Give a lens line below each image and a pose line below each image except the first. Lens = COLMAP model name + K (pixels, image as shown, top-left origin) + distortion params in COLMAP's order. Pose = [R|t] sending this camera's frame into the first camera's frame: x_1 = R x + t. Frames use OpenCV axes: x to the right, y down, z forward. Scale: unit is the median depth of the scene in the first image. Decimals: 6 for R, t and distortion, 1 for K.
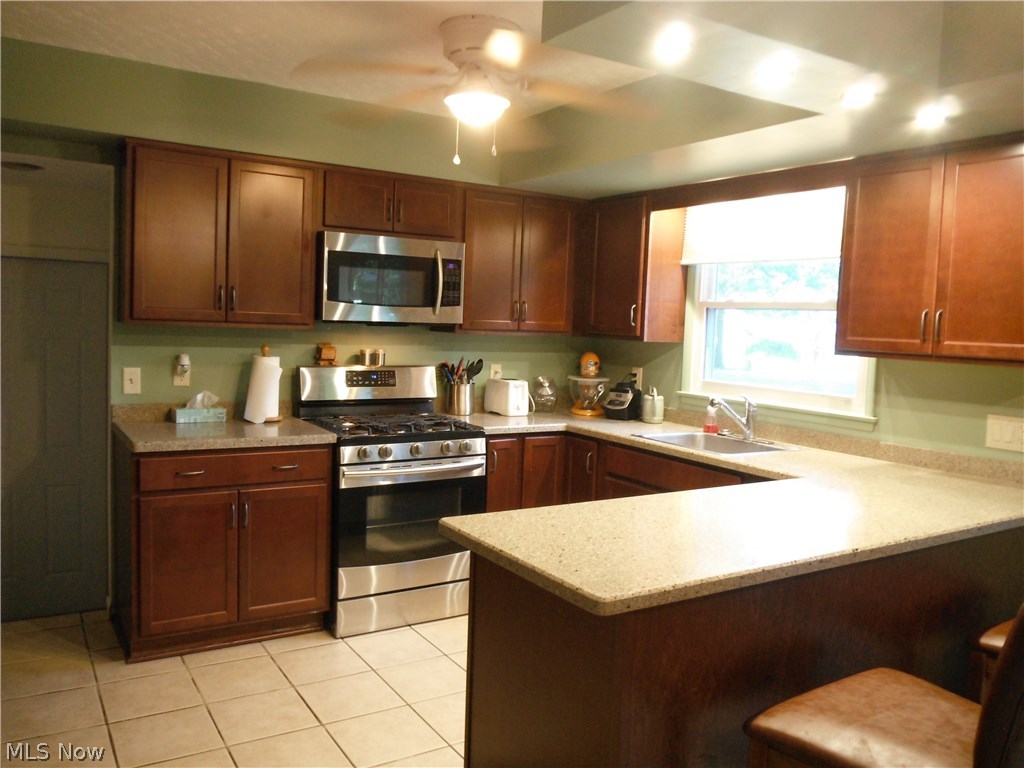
lens RADIAL K [[827.8, 0, 512.0], [0, 827.8, 384.0], [0, 0, 1]] dist [0.002055, 0.000920]
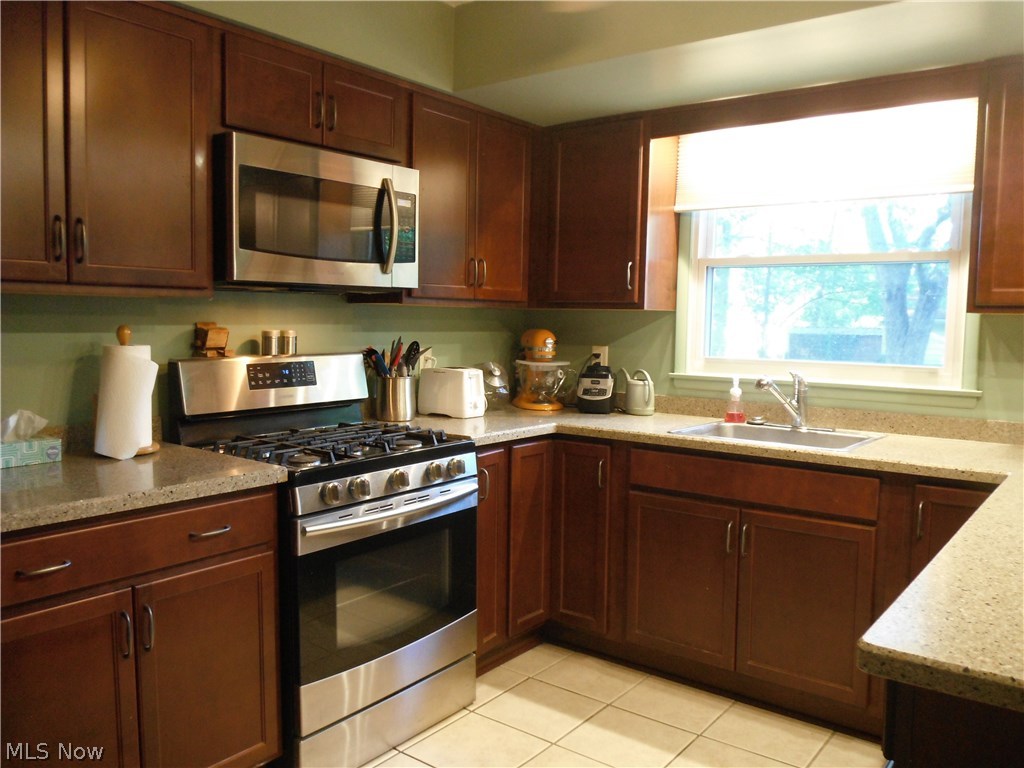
lens RADIAL K [[827.8, 0, 512.0], [0, 827.8, 384.0], [0, 0, 1]] dist [0.002055, 0.000920]
pose [[0.937184, -0.052176, 0.344912, -0.231003], [0.048712, 0.998638, 0.018710, -0.002949], [-0.345419, -0.000734, 0.938448, 0.331501]]
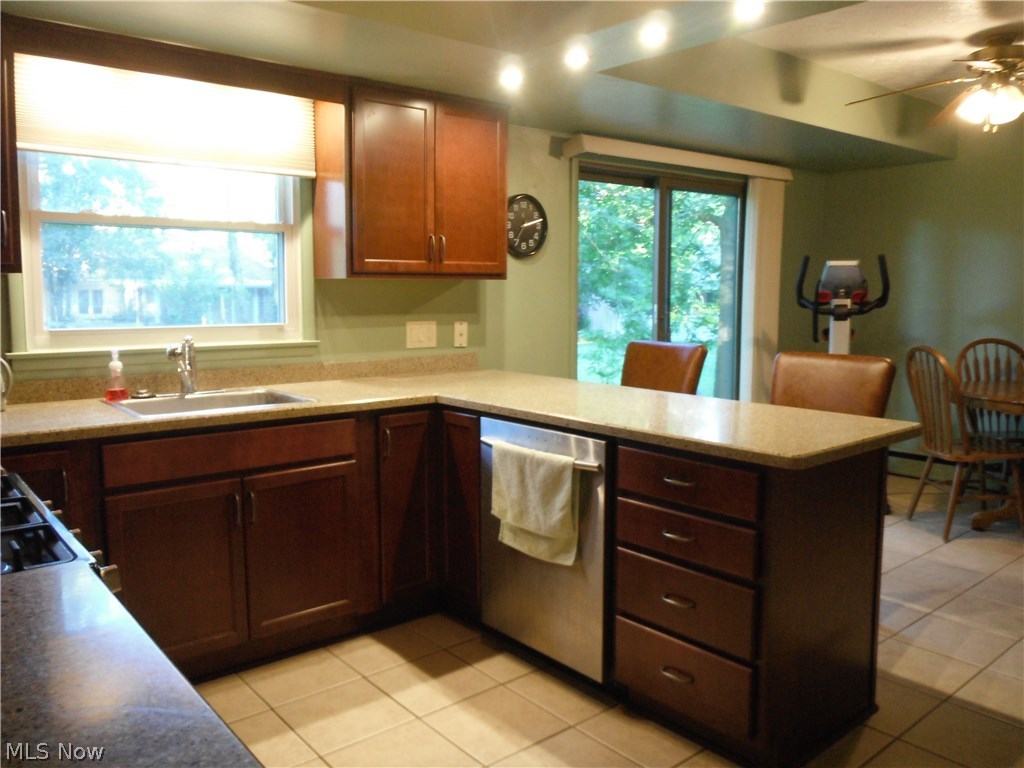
lens RADIAL K [[849.6, 0, 510.4], [0, 849.6, 363.6], [0, 0, 1]] dist [0.002682, -0.000177]
pose [[-0.124745, -0.132506, 0.983301, -0.510746], [0.067825, 0.987585, 0.141688, -0.051836], [-0.989868, 0.084367, -0.114209, 0.749030]]
